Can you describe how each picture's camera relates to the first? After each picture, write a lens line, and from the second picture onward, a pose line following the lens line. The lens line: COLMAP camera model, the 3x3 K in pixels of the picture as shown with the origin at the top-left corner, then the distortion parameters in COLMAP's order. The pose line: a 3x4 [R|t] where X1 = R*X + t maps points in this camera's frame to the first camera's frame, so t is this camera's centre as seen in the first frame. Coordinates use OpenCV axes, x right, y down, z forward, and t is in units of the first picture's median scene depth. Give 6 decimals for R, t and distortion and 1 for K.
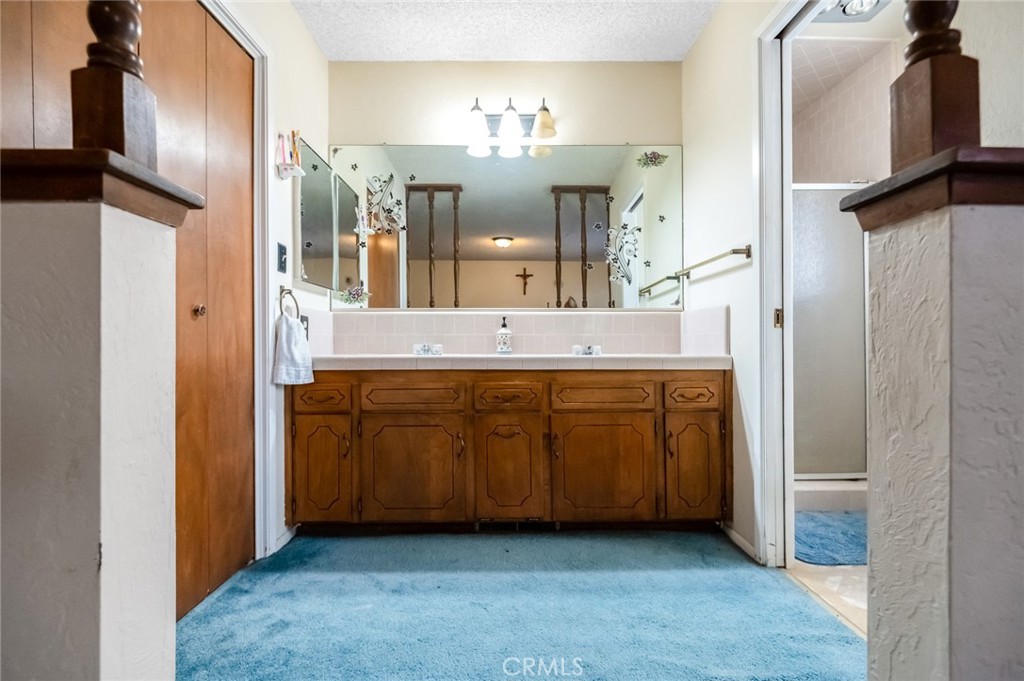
lens RADIAL K [[472.0, 0, 506.9], [0, 472.0, 339.1], [0, 0, 1]] dist [-0.011378, -0.000474]
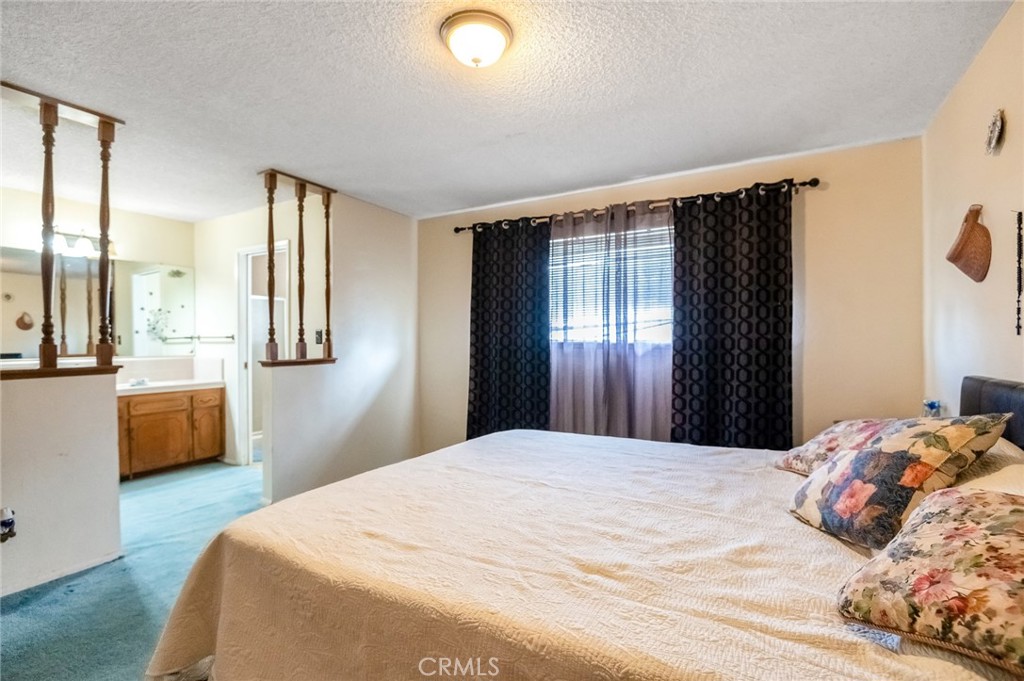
lens RADIAL K [[472.0, 0, 502.0], [0, 472.0, 339.8], [0, 0, 1]] dist [-0.011378, -0.000474]
pose [[0.514612, -0.002064, 0.857421, -0.758301], [0.000443, 0.999998, 0.002141, -0.163490], [-0.857423, -0.000721, 0.514611, -1.277638]]
